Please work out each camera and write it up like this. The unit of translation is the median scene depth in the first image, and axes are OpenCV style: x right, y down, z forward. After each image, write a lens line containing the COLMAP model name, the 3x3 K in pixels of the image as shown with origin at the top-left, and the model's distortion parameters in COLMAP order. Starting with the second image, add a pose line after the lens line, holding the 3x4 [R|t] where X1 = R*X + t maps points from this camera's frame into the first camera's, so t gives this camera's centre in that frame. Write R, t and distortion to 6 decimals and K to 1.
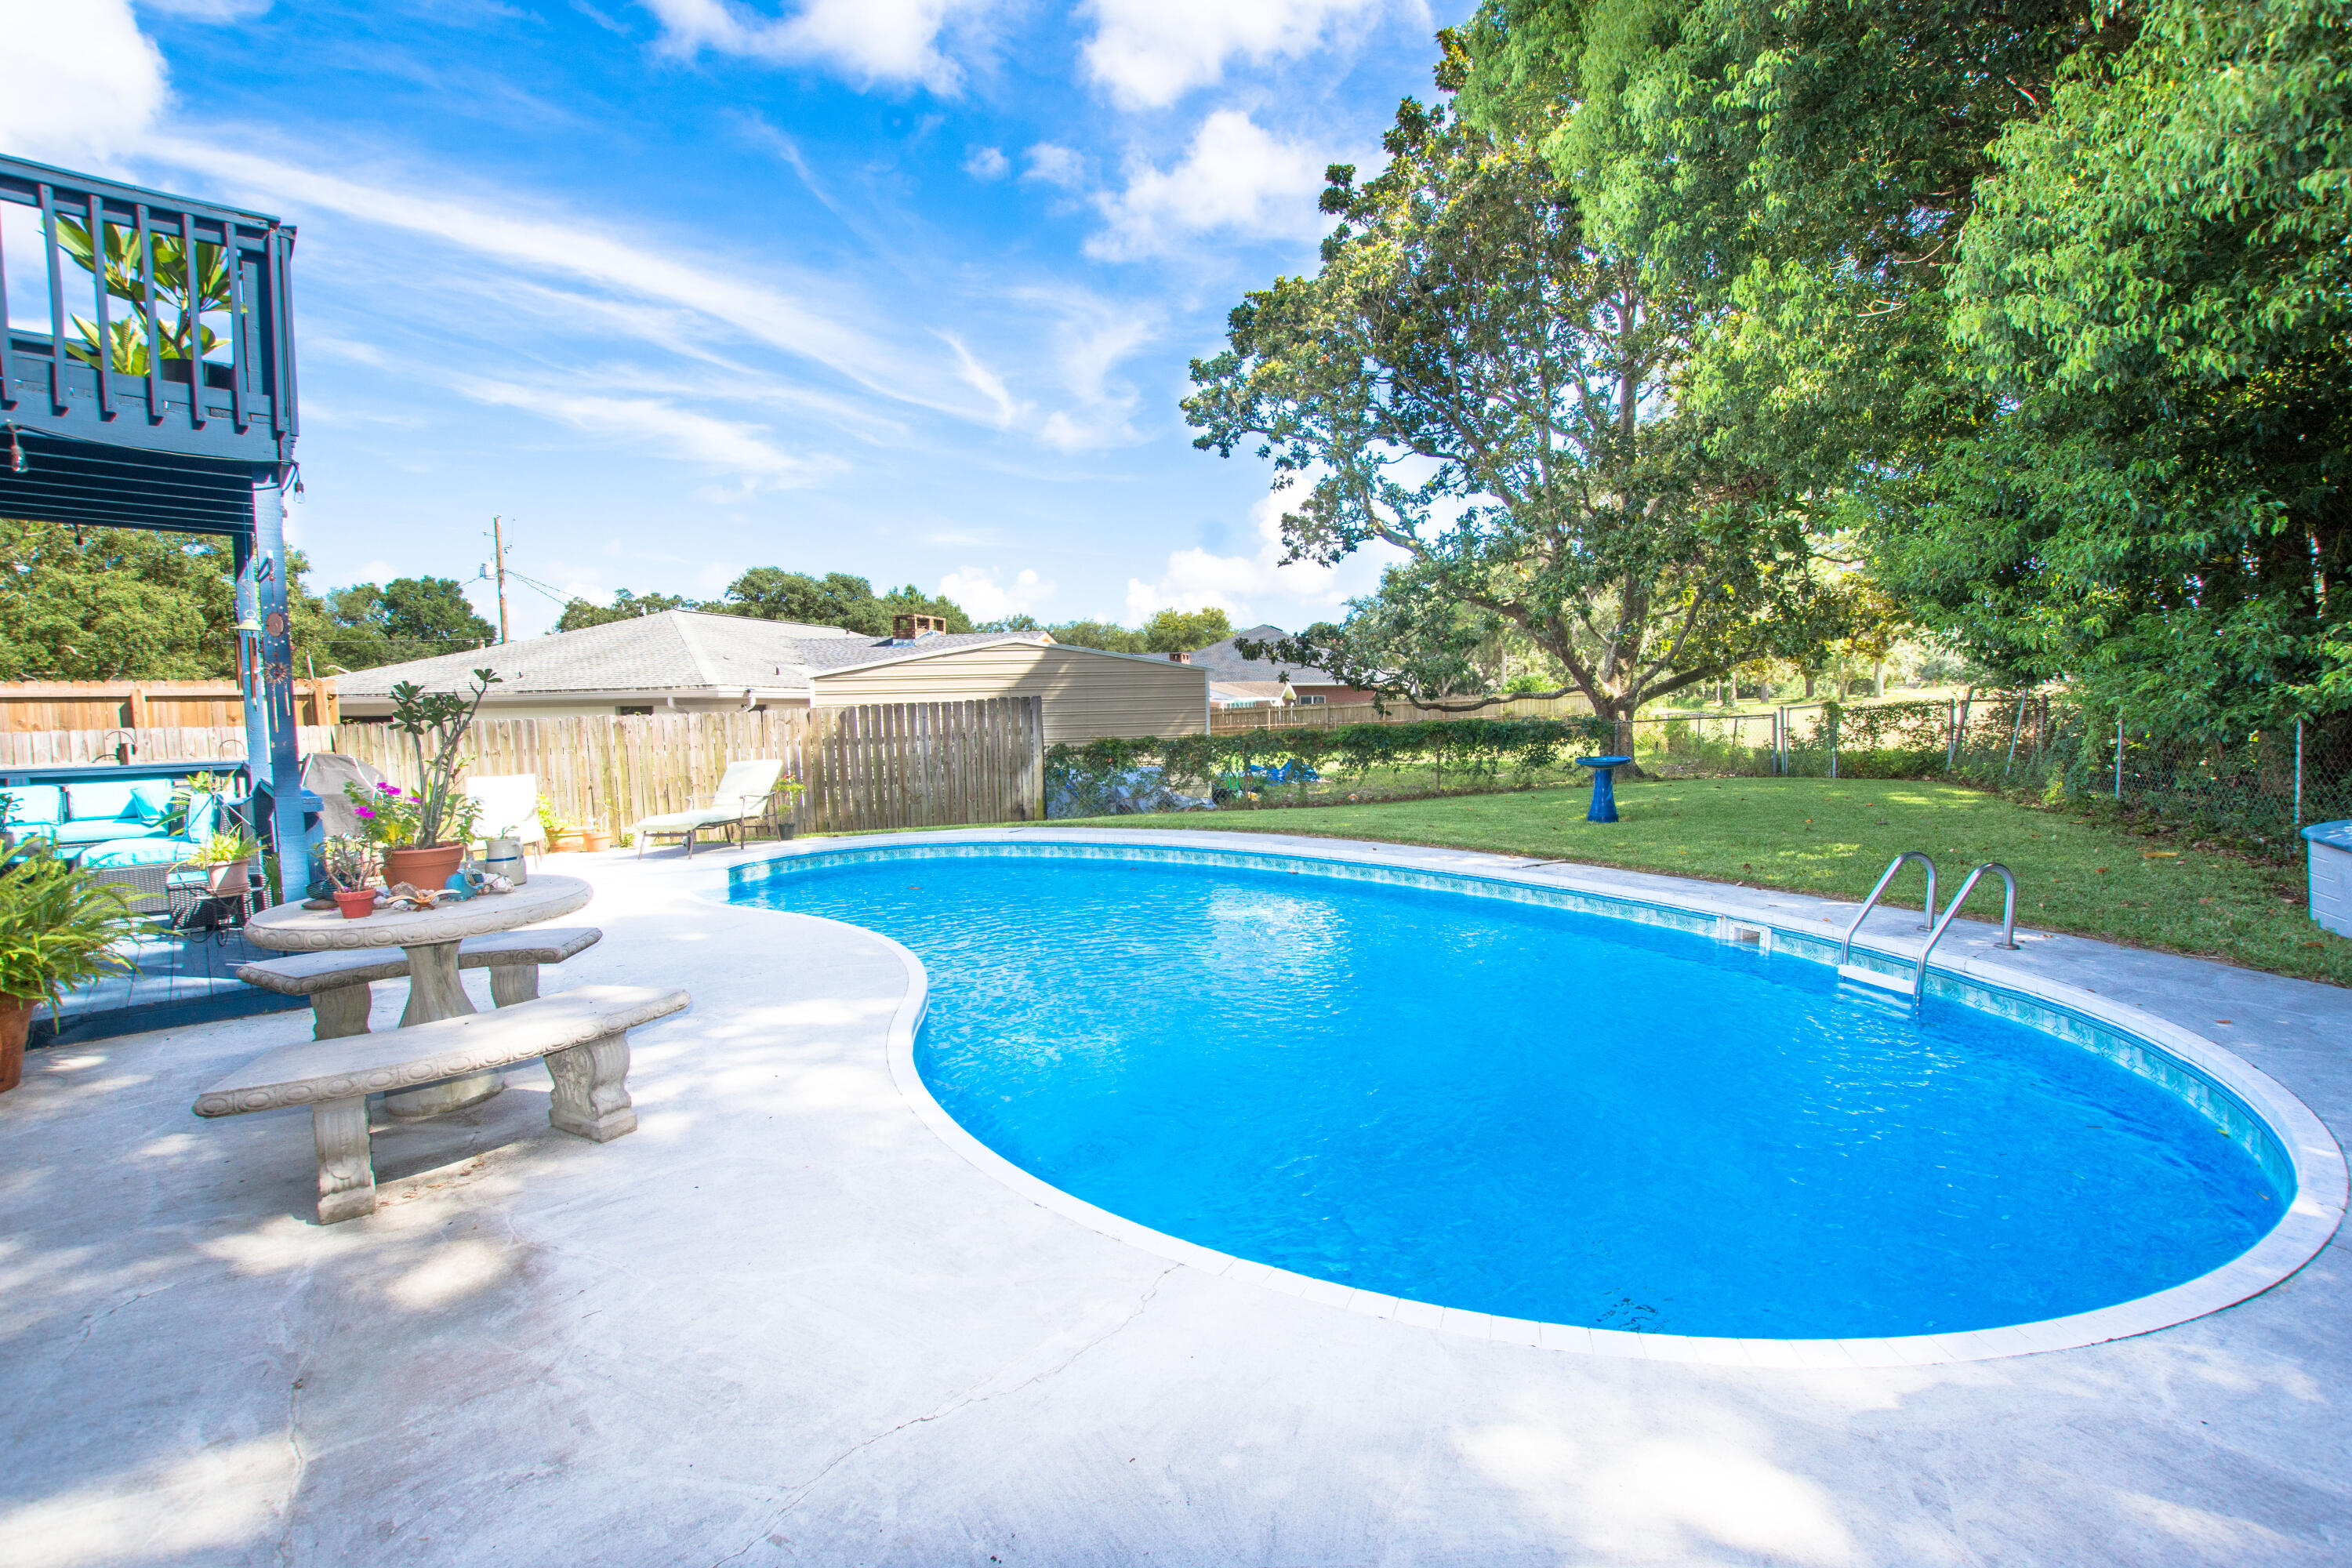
lens RADIAL K [[1033.9, 0, 1191.0], [0, 1033.9, 784.3], [0, 0, 1]] dist [-0.035481, 0.006480]
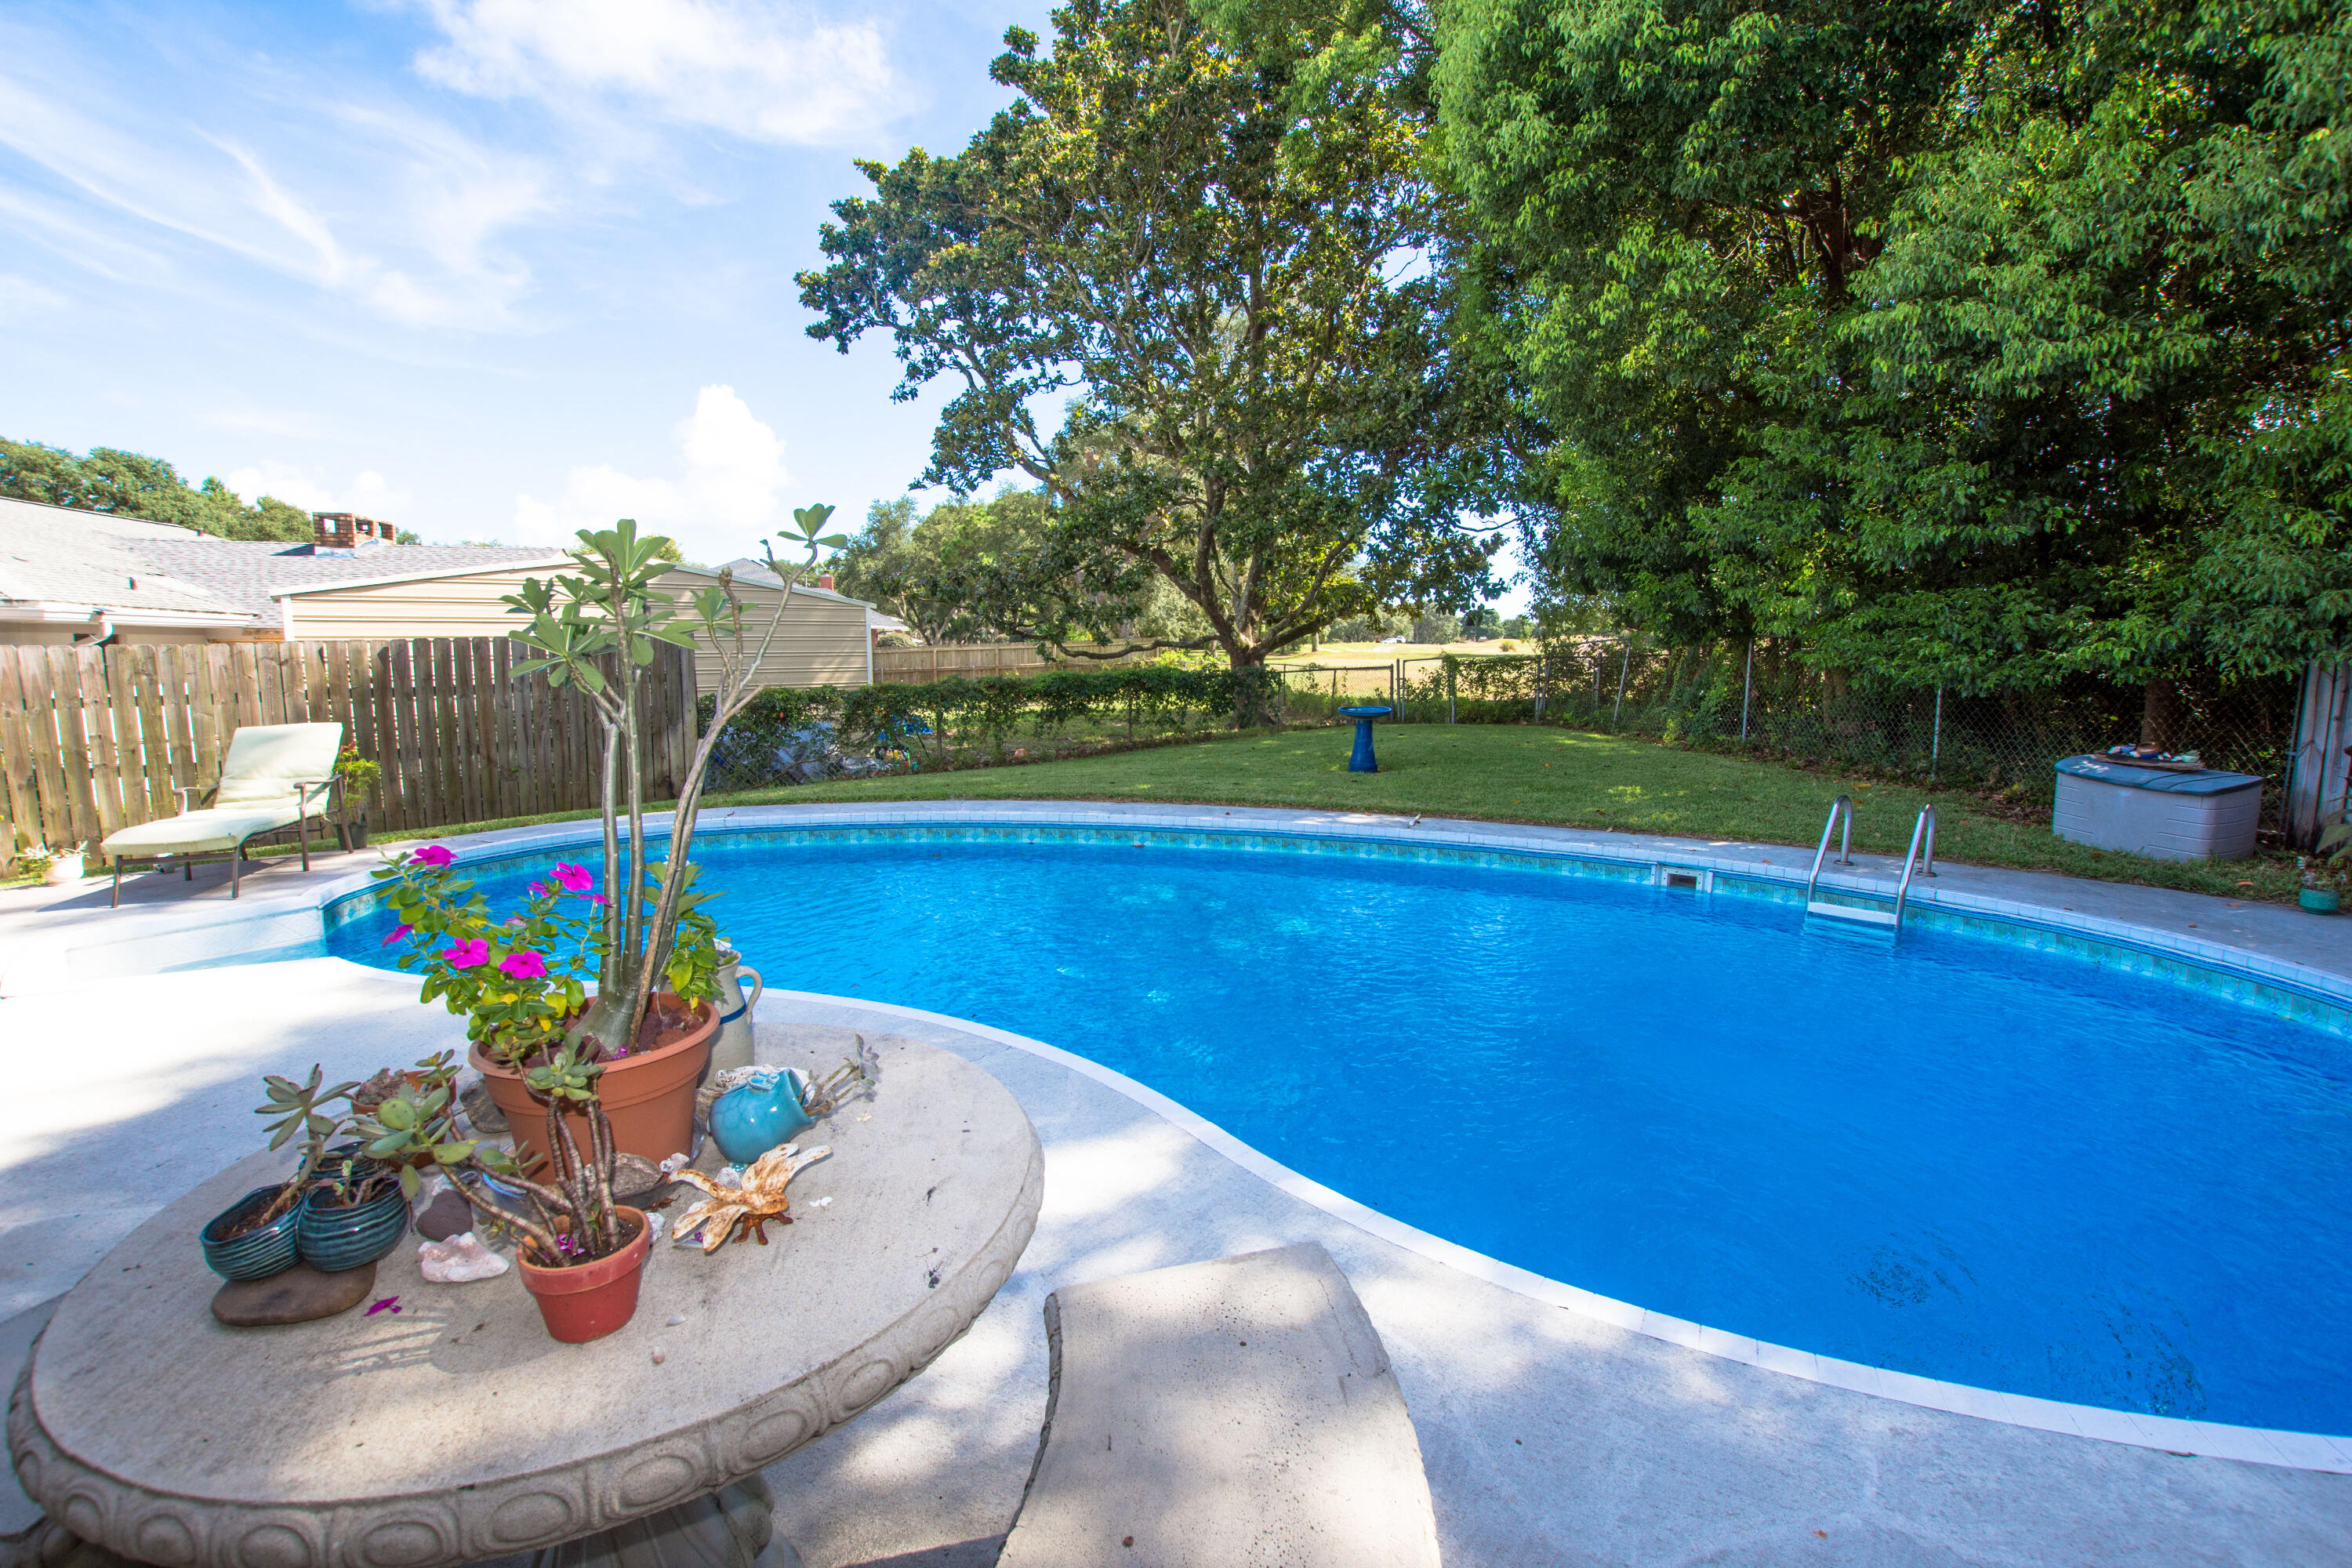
lens RADIAL K [[1033.9, 0, 1191.0], [0, 1033.9, 784.3], [0, 0, 1]] dist [-0.035481, 0.006480]
pose [[0.870957, -0.042940, 0.489479, -0.151205], [0.017826, 0.998280, 0.055855, -0.006899], [-0.491035, -0.039922, 0.870225, 0.123665]]
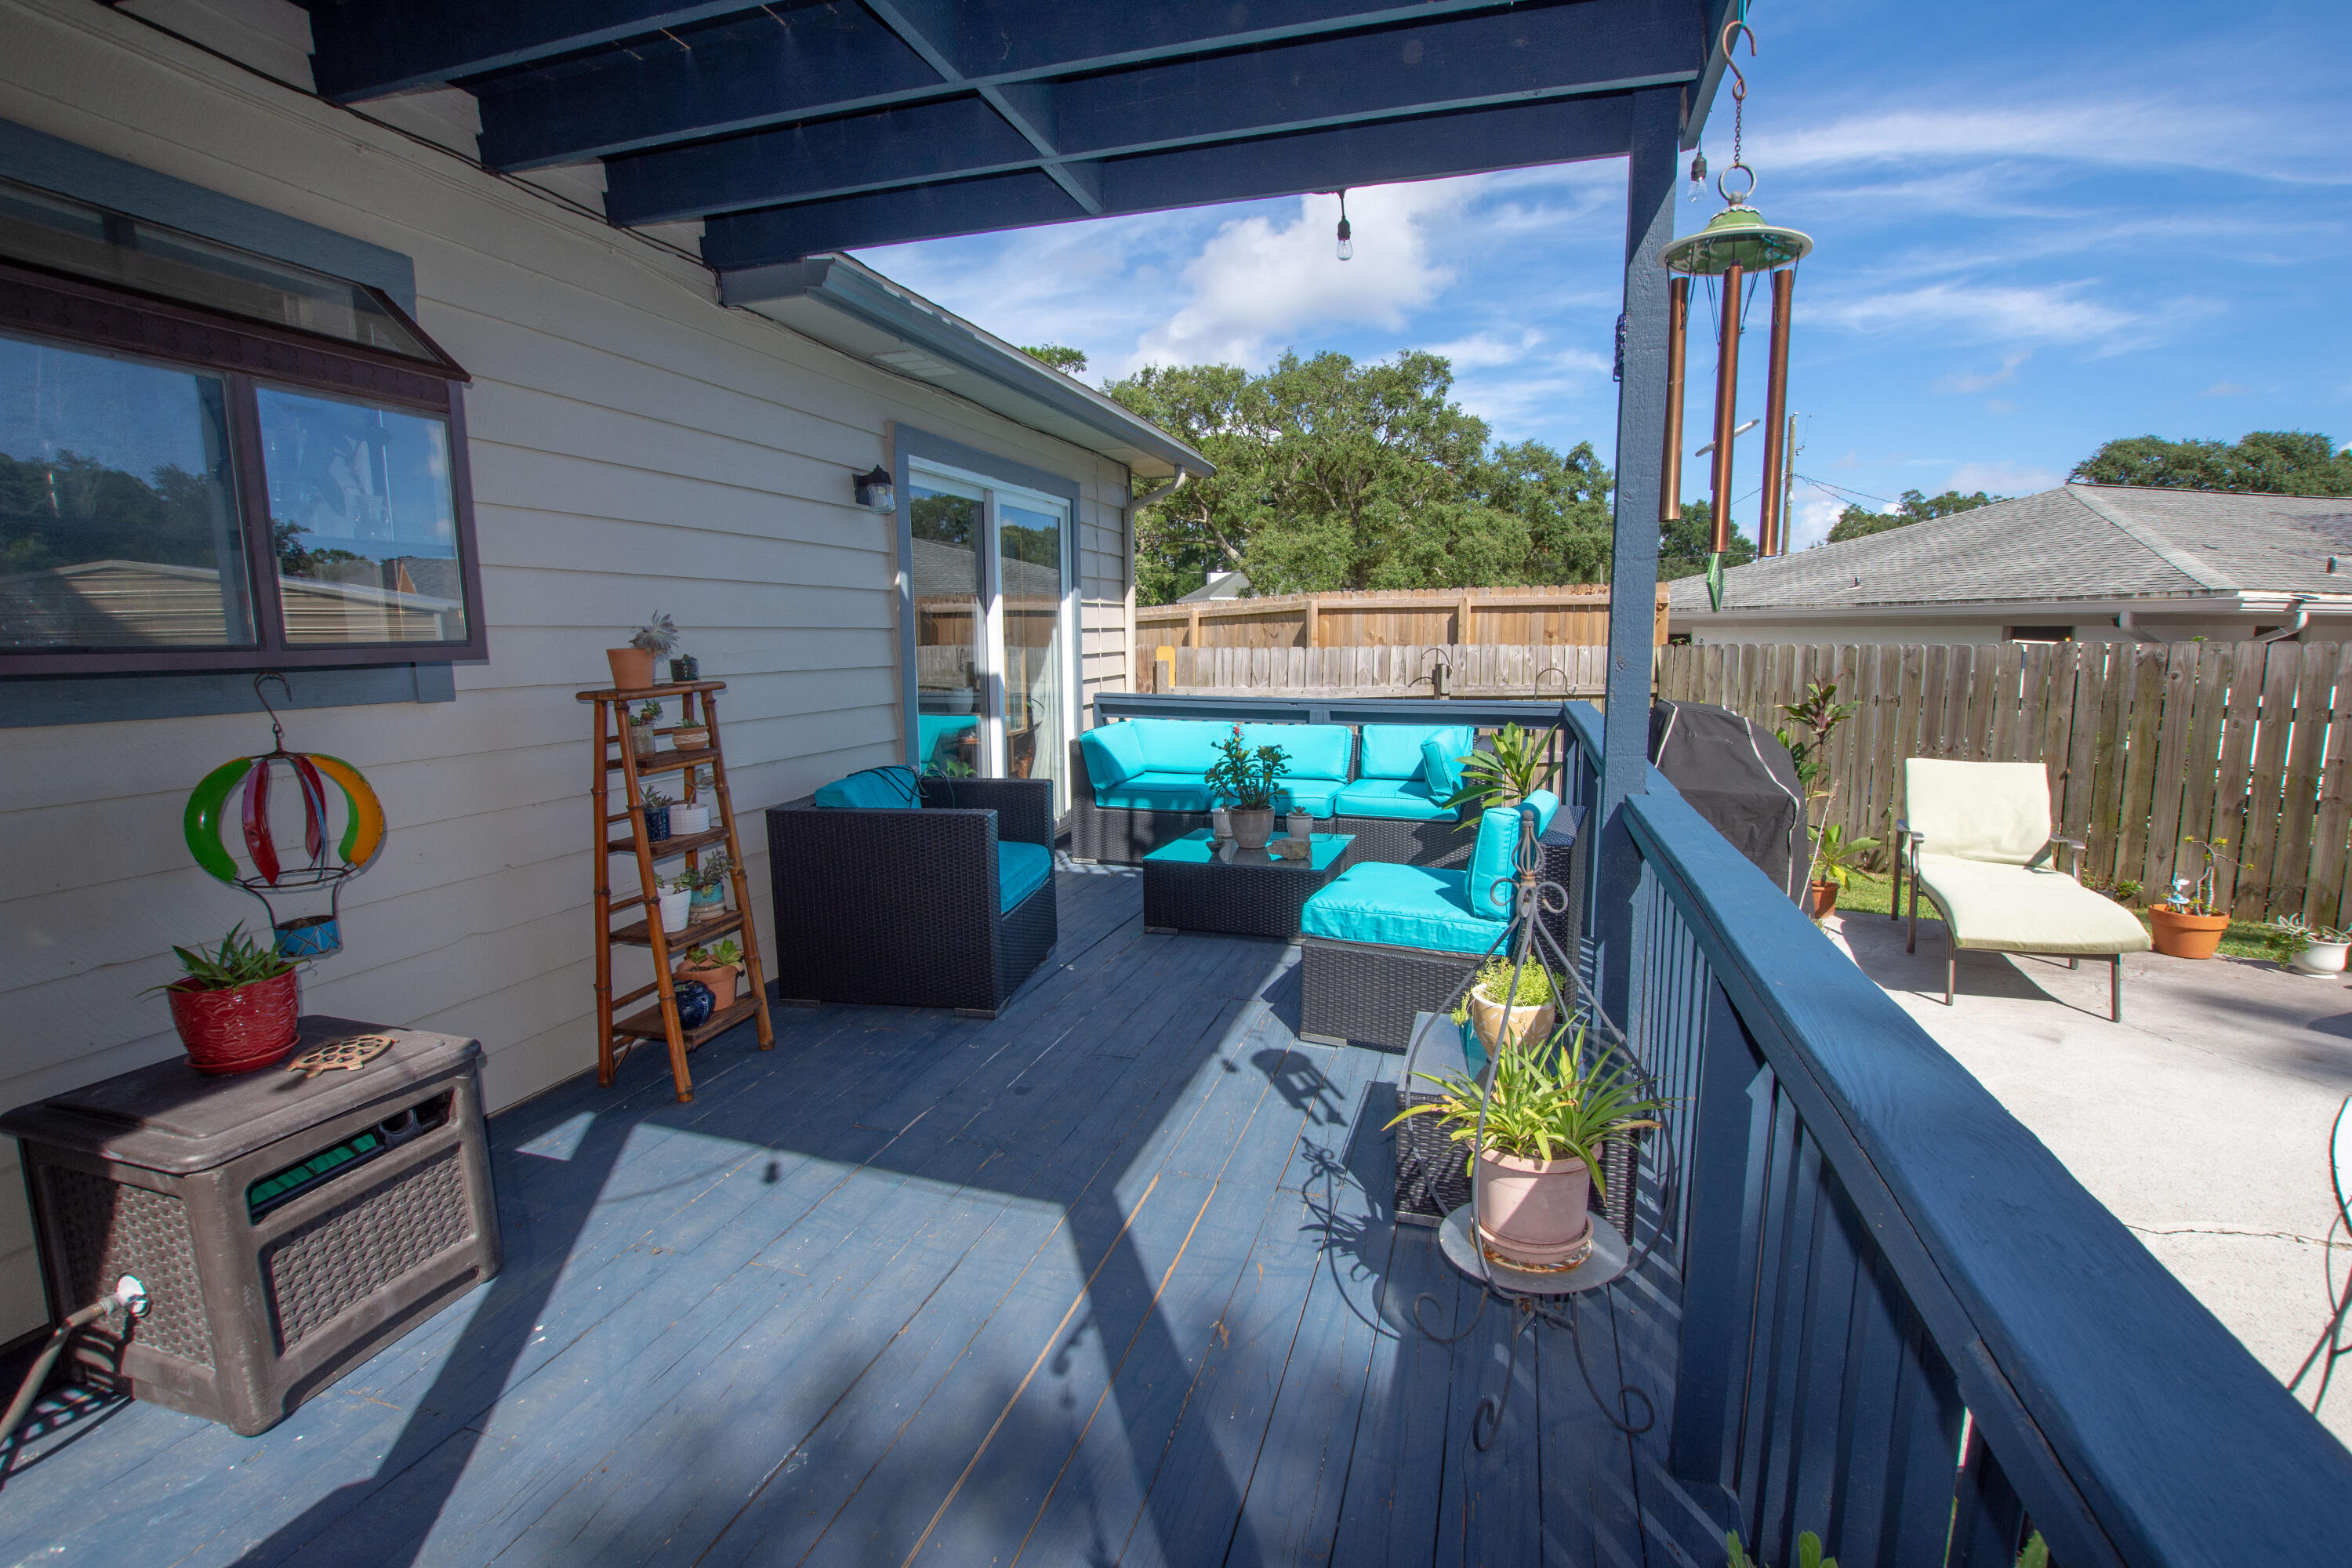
lens RADIAL K [[1025.8, 0, 1191.1], [0, 1025.8, 801.3], [0, 0, 1]] dist [-0.029109, 0.000316]
pose [[0.467754, 0.152329, -0.870633, -0.240349], [-0.070271, 0.988328, 0.135168, -0.015980], [0.881061, -0.002045, 0.472999, 0.244142]]
